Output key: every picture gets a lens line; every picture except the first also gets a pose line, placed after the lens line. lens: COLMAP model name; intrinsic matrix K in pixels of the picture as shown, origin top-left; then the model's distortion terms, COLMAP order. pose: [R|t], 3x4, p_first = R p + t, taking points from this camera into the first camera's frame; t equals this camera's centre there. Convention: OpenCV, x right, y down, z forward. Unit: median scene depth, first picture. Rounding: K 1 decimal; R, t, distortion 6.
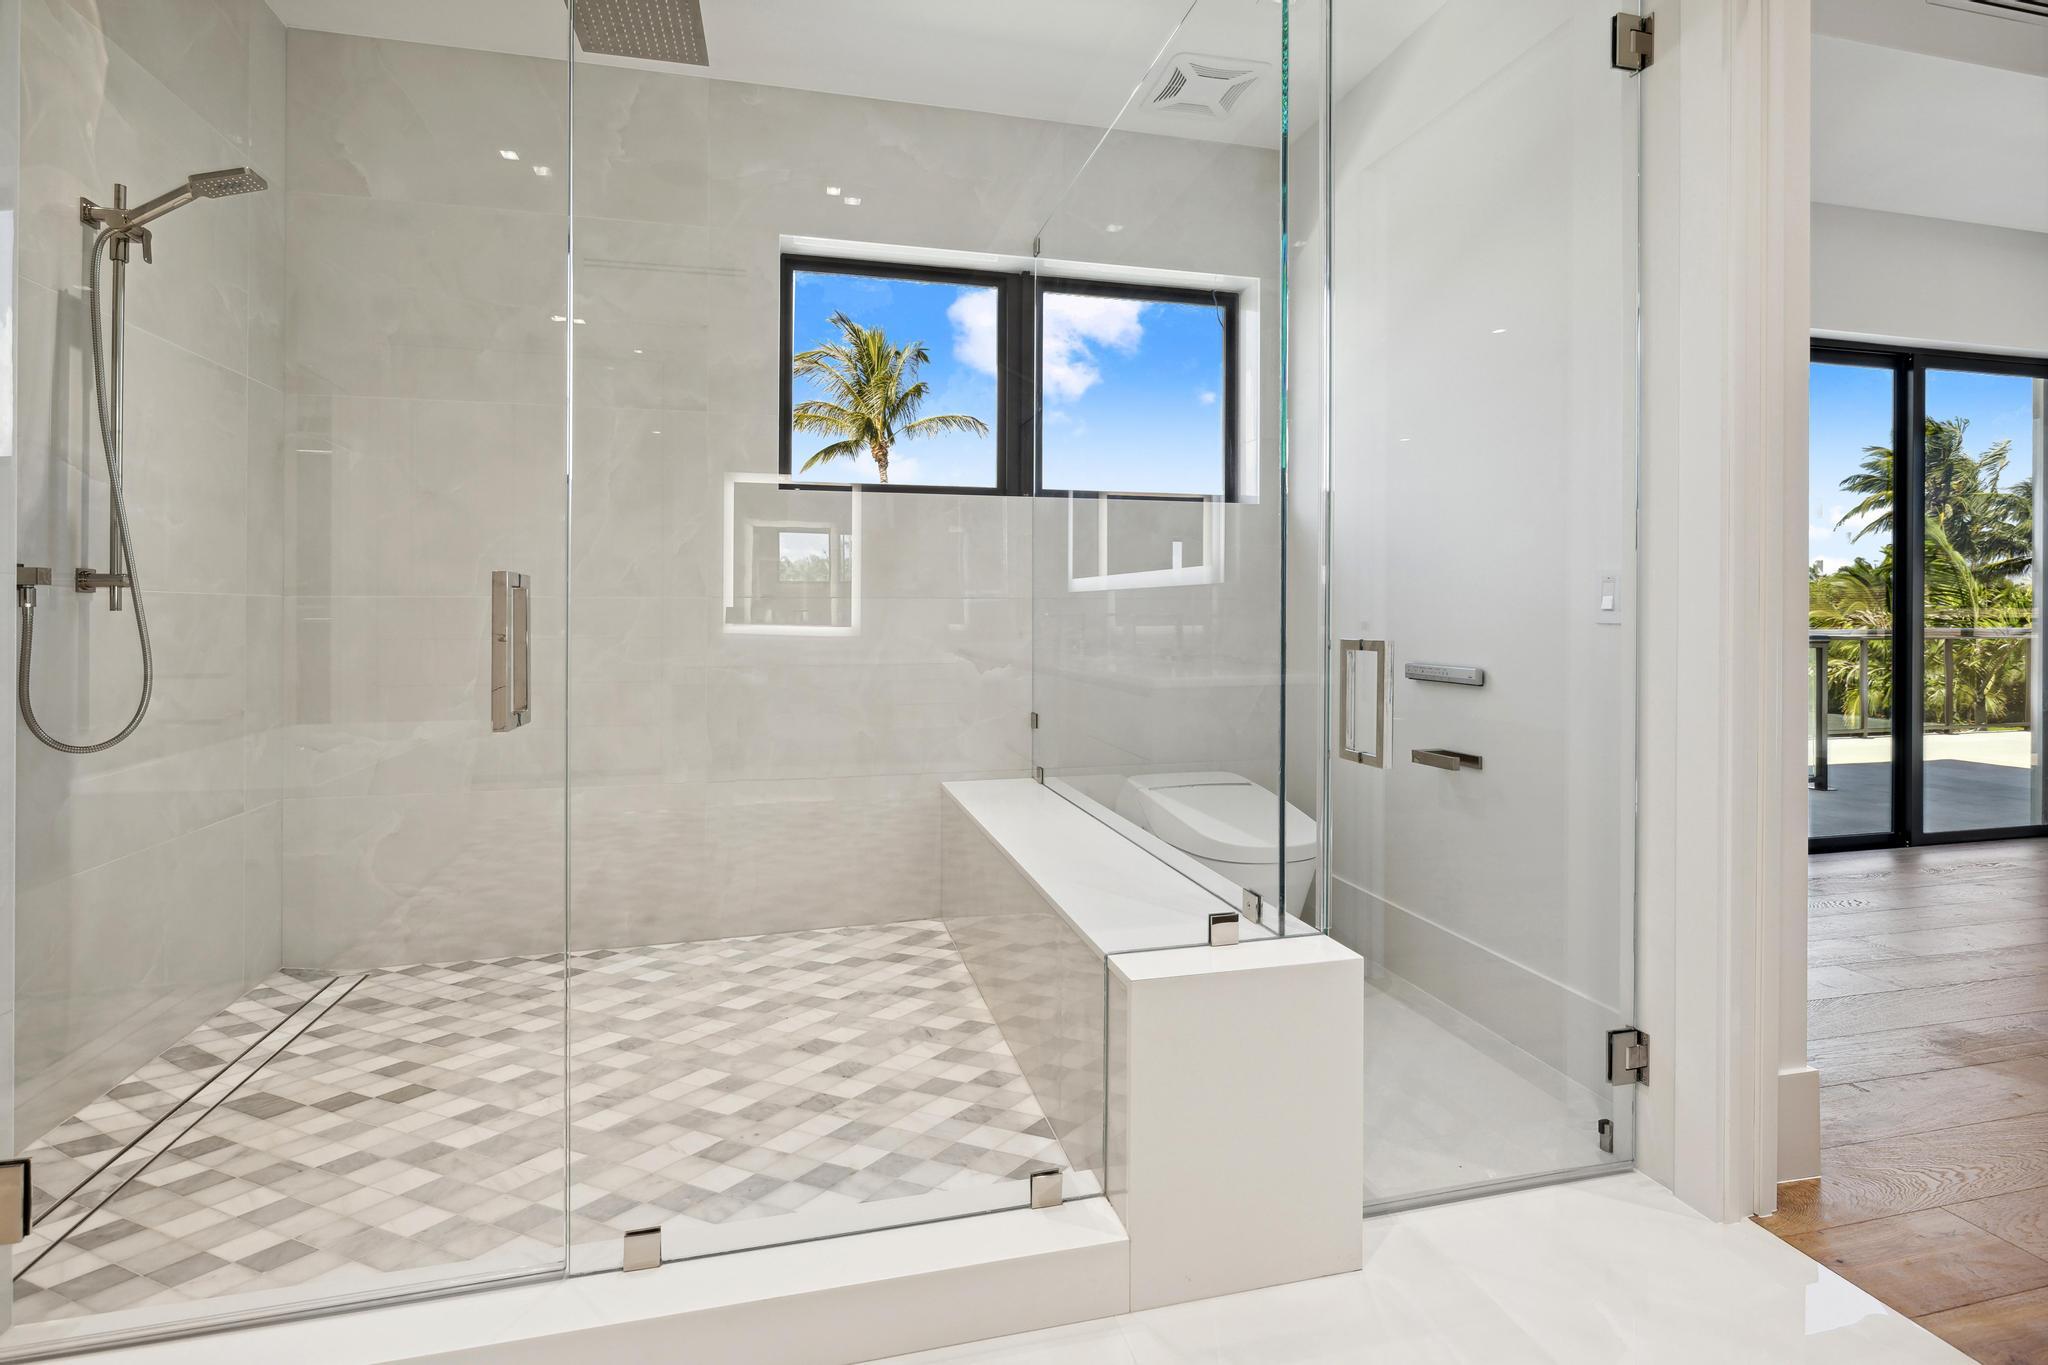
lens RADIAL K [[922.9, 0, 1002.7], [0, 922.9, 607.4], [0, 0, 1]] dist [-0.010131, -0.000284]
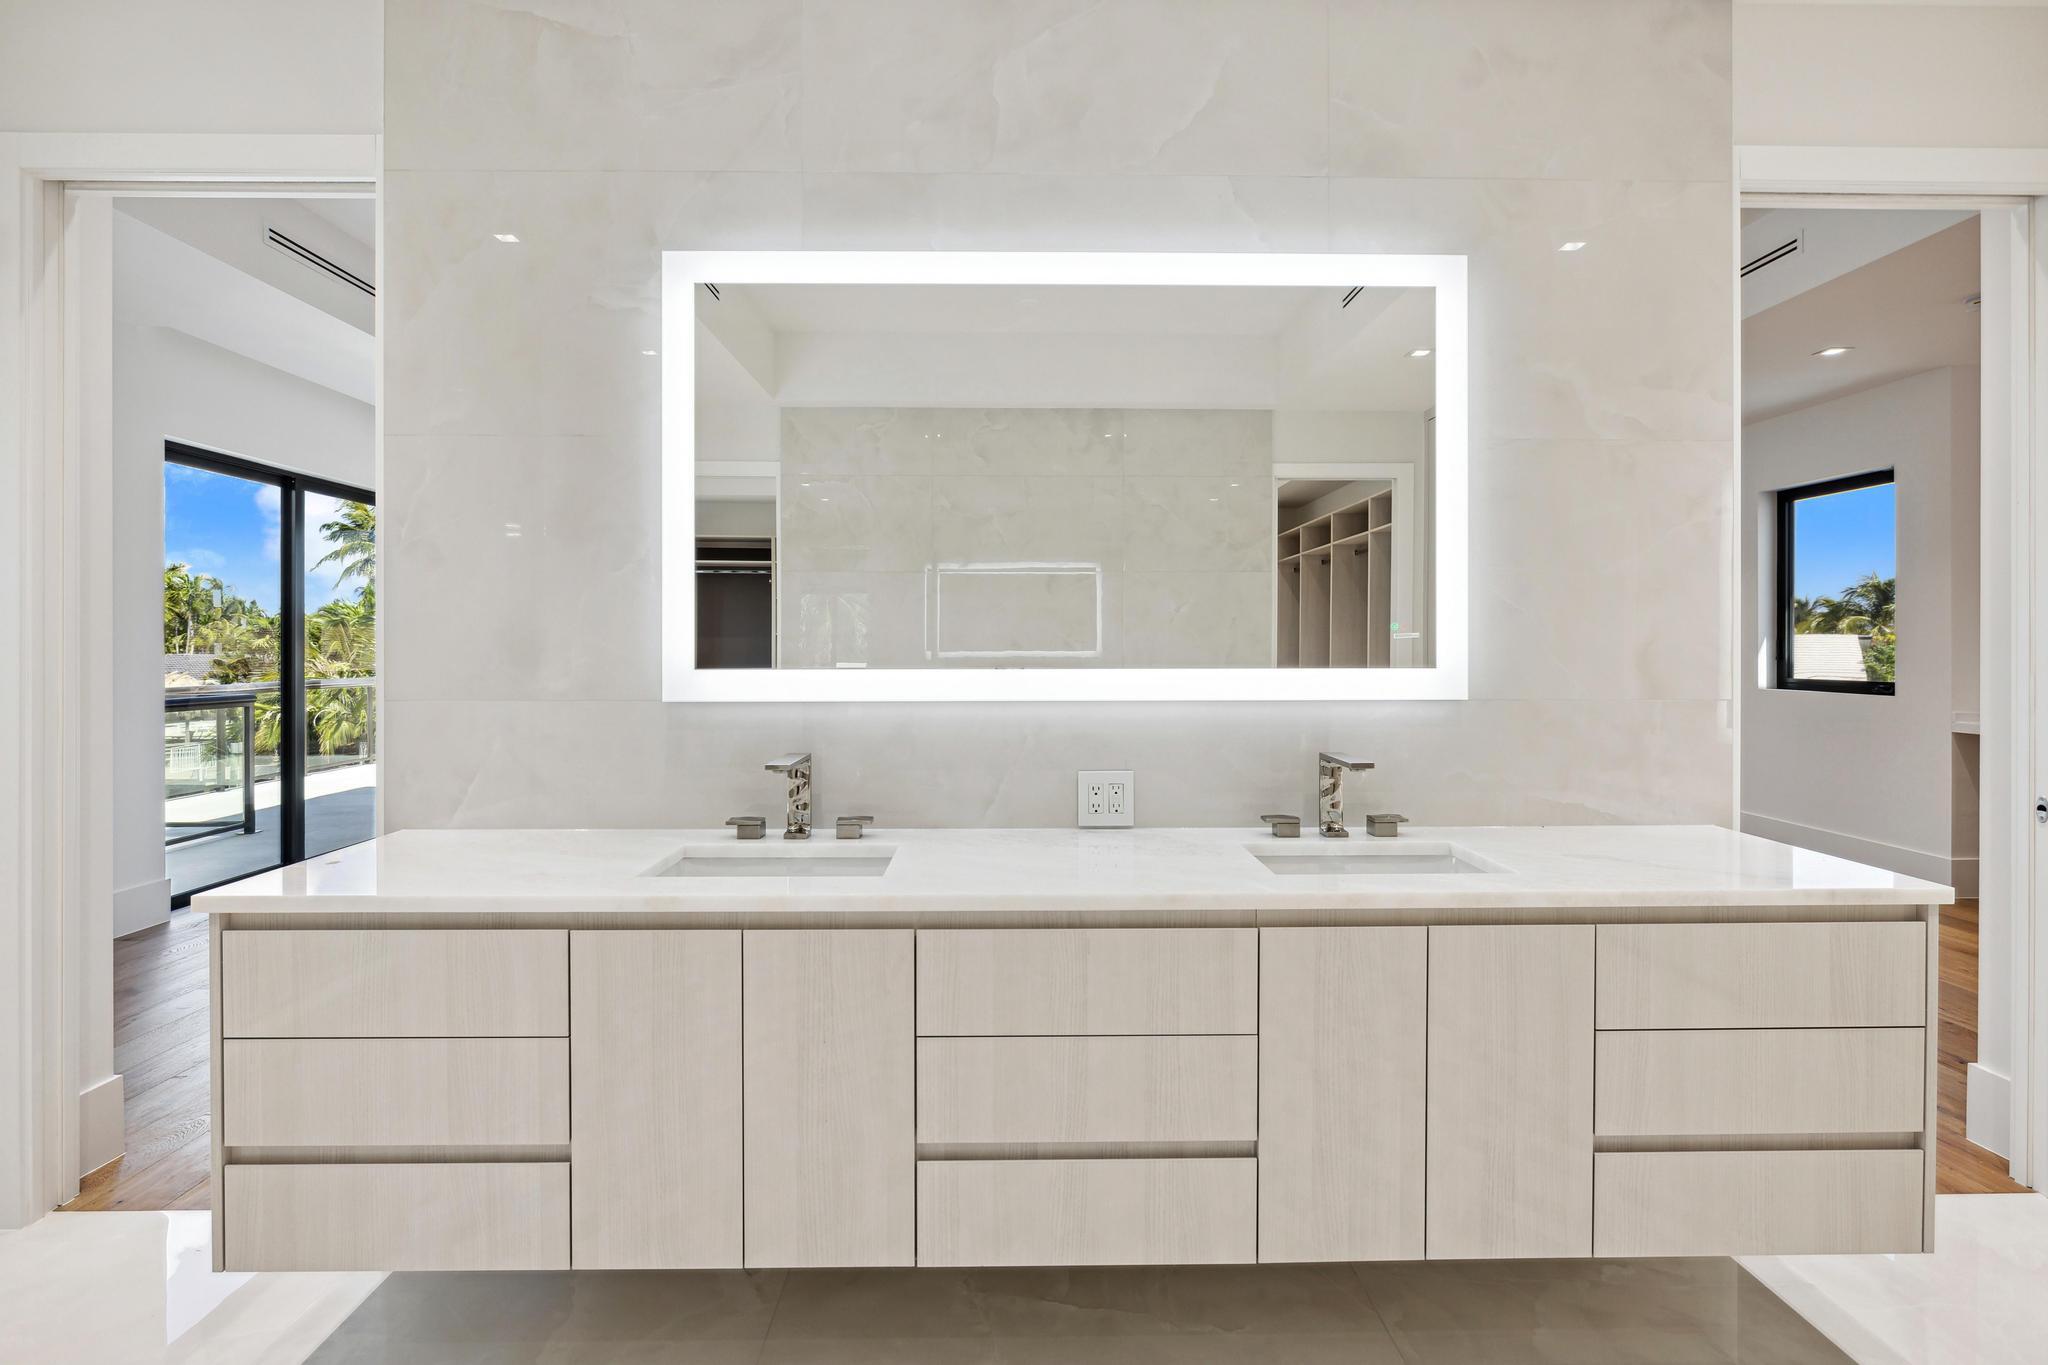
lens RADIAL K [[975.0, 0, 1021.5], [0, 975.0, 652.6], [0, 0, 1]] dist [-0.006941, 0.000396]
pose [[0.213613, -0.006946, 0.976894, -0.114510], [-0.007225, 0.999936, 0.008689, -0.073888], [-0.976892, -0.008914, 0.213549, -0.330139]]
